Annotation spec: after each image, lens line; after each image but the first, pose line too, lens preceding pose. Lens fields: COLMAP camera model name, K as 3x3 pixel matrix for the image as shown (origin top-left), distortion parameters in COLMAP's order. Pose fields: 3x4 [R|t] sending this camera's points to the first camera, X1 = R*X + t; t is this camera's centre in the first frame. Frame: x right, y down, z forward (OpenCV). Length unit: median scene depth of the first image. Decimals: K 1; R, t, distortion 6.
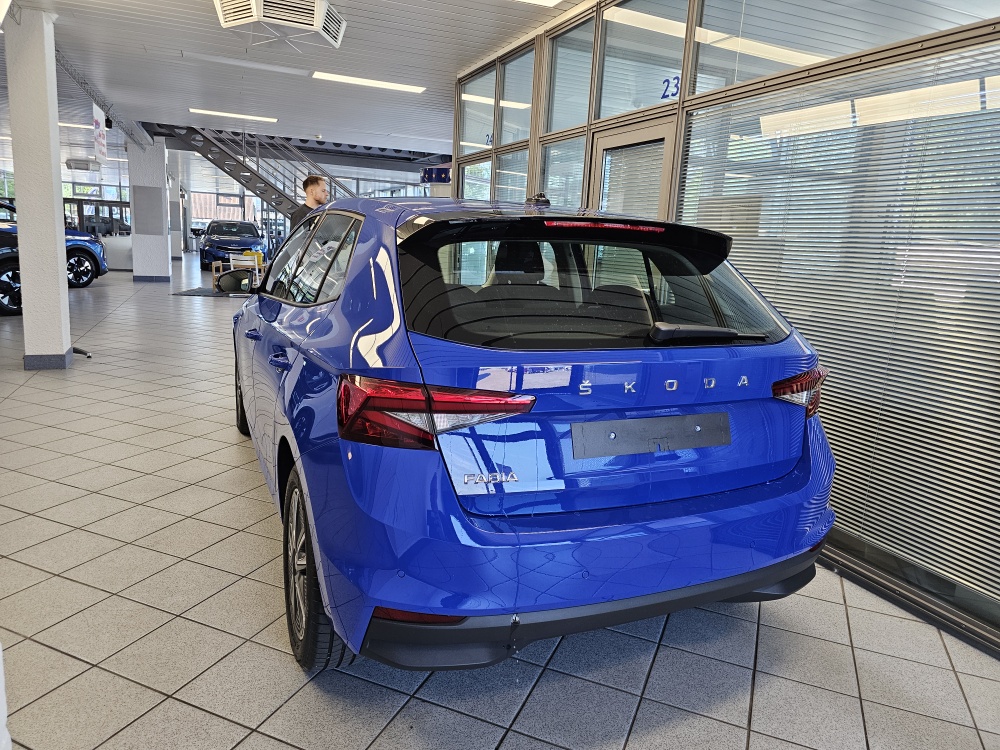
lens RADIAL K [[681.3, 0, 498.8], [0, 681.3, 365.6], [0, 0, 1]] dist [0.056885, -0.058720]
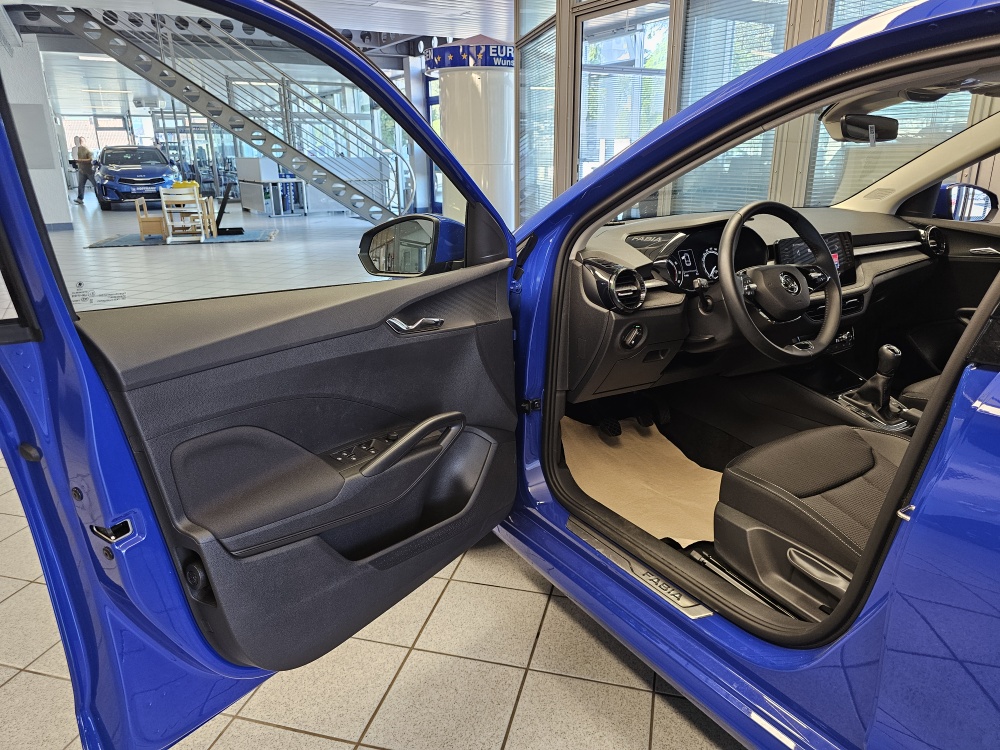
lens RADIAL K [[681.3, 0, 497.1], [0, 681.3, 375.2], [0, 0, 1]] dist [0.056885, -0.058720]
pose [[0.988643, -0.101515, 0.110812, -0.124746], [0.085719, 0.986571, 0.139033, -0.030397], [-0.123438, -0.127955, 0.984068, 0.174758]]
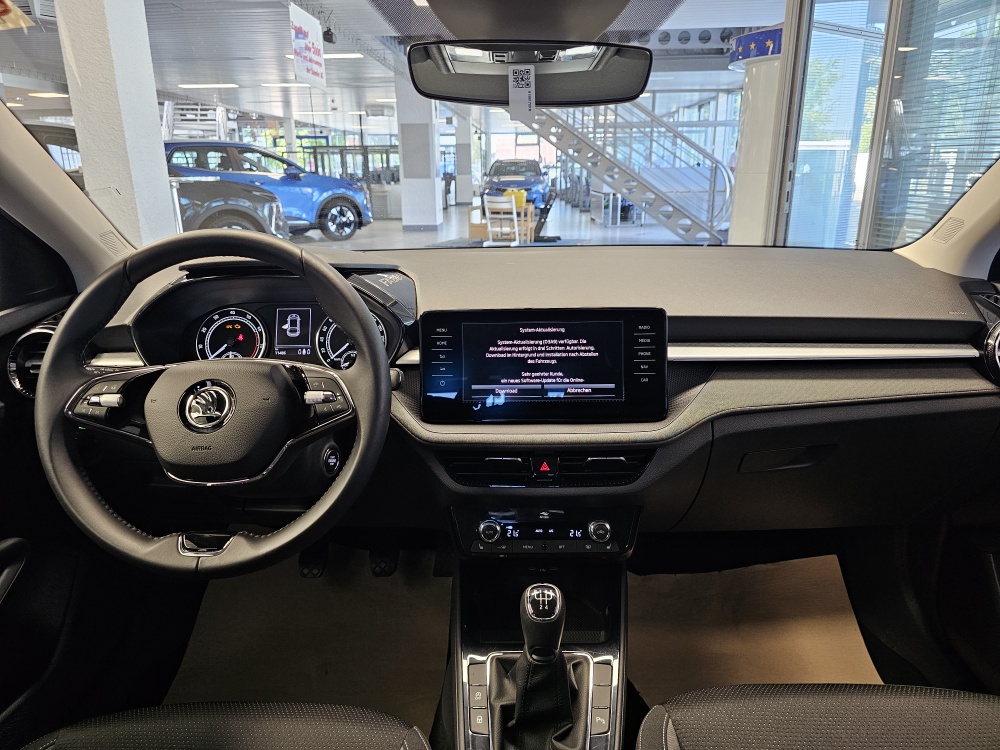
lens RADIAL K [[681.3, 0, 492.7], [0, 681.3, 367.1], [0, 0, 1]] dist [0.056885, -0.058720]
pose [[0.901278, 0.057524, -0.429406, -0.017597], [-0.018609, 0.995371, 0.094284, -0.033956], [0.432842, -0.076985, 0.898176, 0.246169]]
